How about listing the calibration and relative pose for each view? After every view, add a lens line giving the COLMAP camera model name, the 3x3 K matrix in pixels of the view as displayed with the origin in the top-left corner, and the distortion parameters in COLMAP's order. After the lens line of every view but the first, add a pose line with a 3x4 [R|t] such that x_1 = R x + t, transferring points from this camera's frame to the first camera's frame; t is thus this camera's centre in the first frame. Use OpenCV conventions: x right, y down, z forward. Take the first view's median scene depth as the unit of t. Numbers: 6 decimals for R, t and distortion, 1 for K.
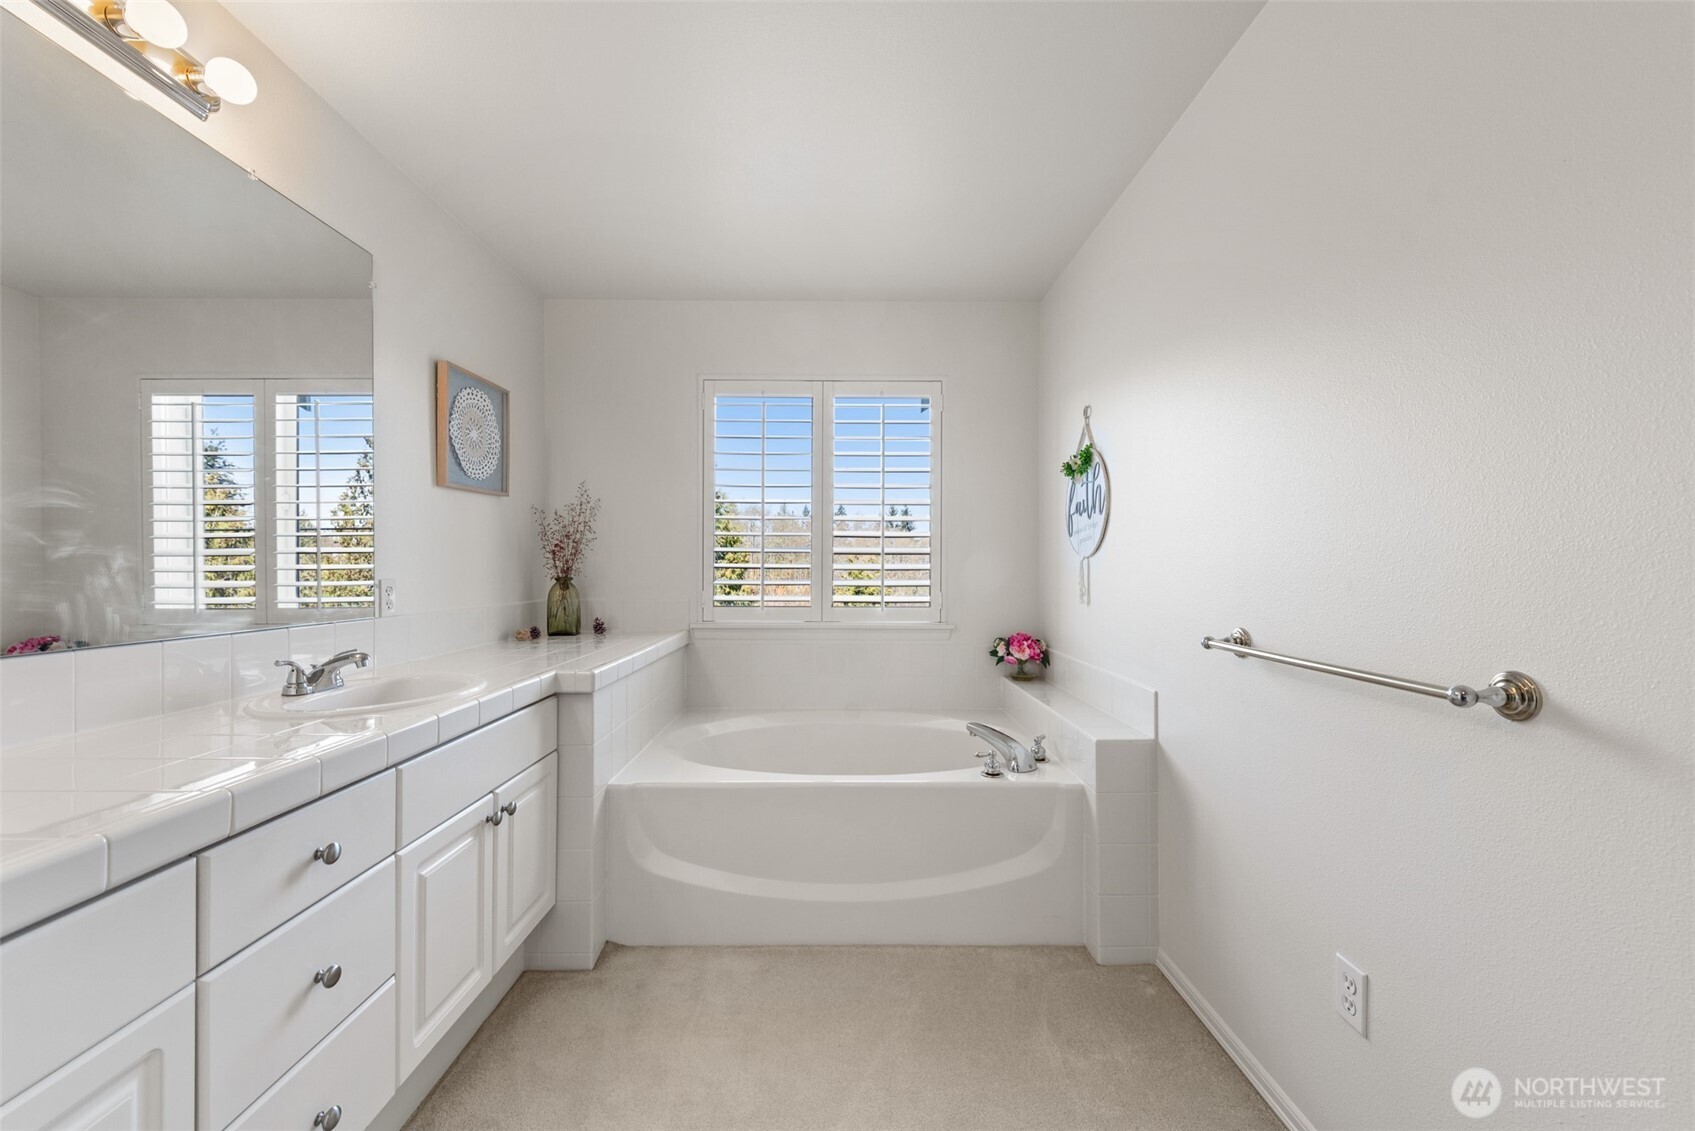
lens RADIAL K [[661.5, 0, 847.5], [0, 661.5, 565.5], [0, 0, 1]] dist [0.009683, -0.000088]
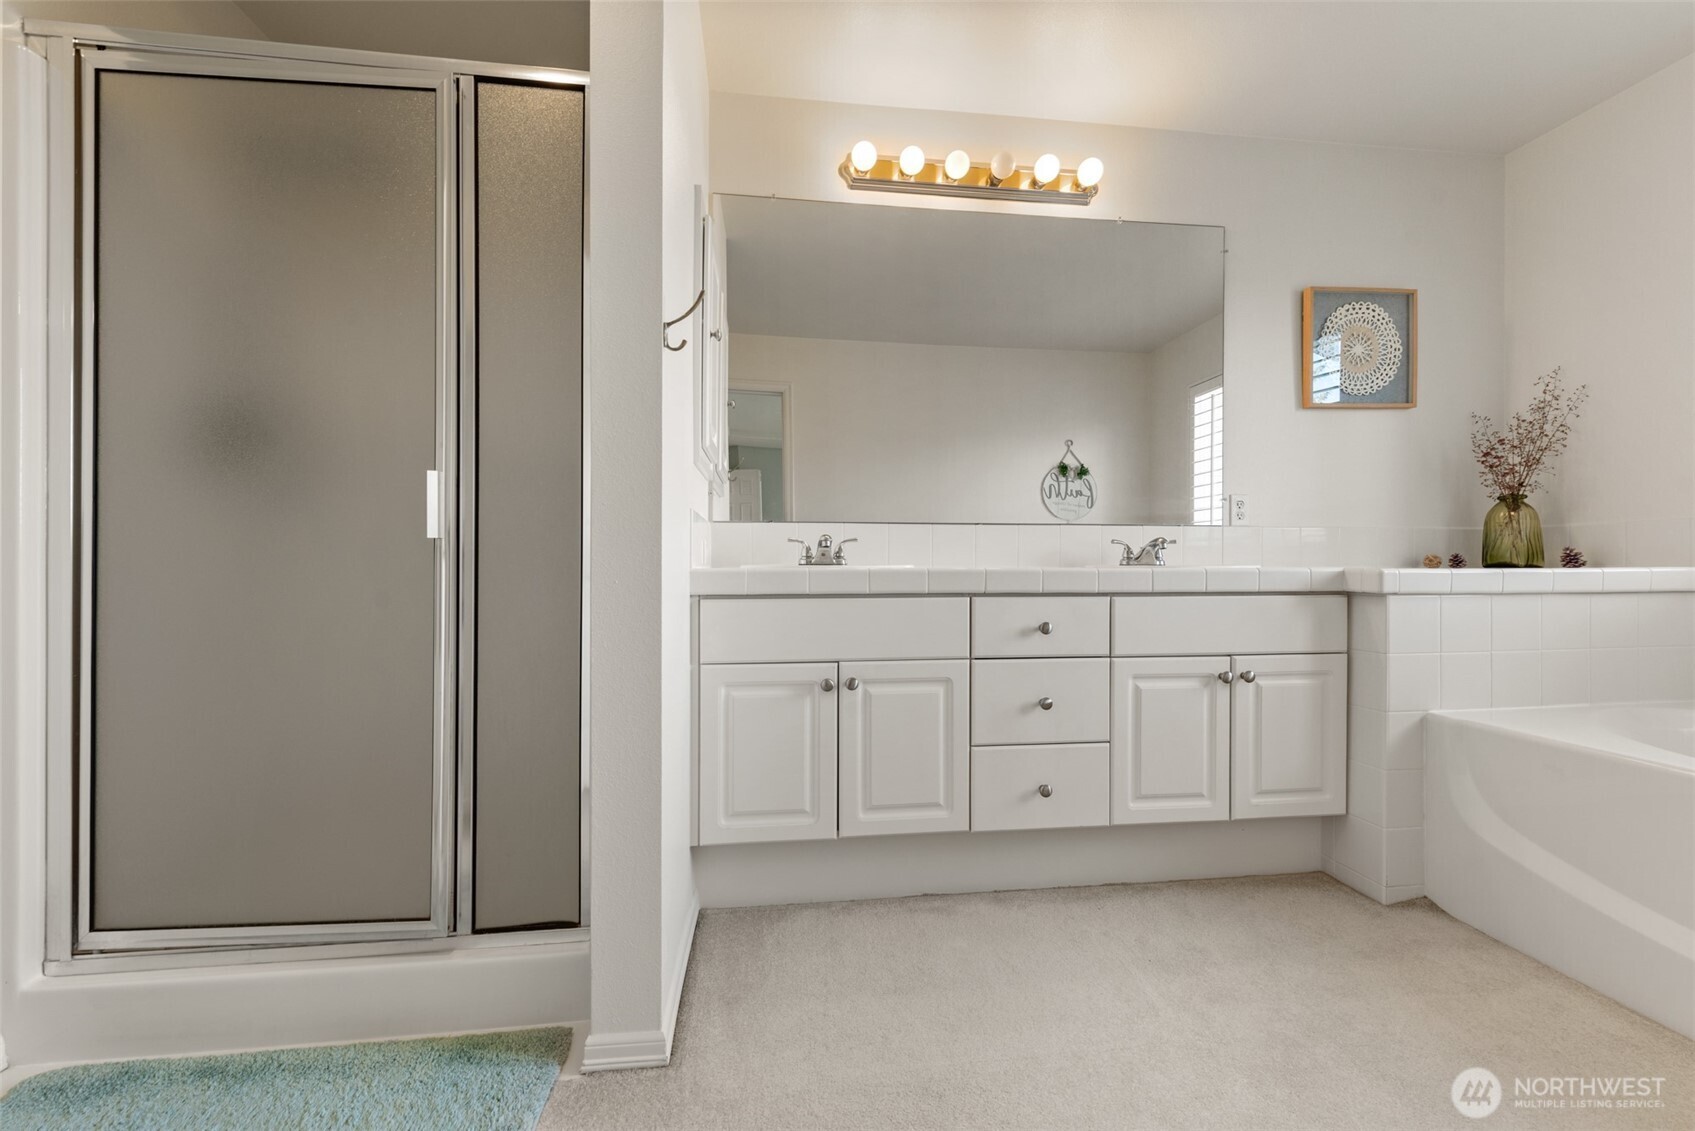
lens RADIAL K [[667.9, 0, 843.4], [0, 667.9, 557.5], [0, 0, 1]] dist [0.011158, -0.000106]
pose [[0.107696, -0.010771, -0.994125, 0.418425], [0.001474, 0.999942, -0.010674, 0.146334], [0.994183, -0.000315, 0.107706, 0.178588]]
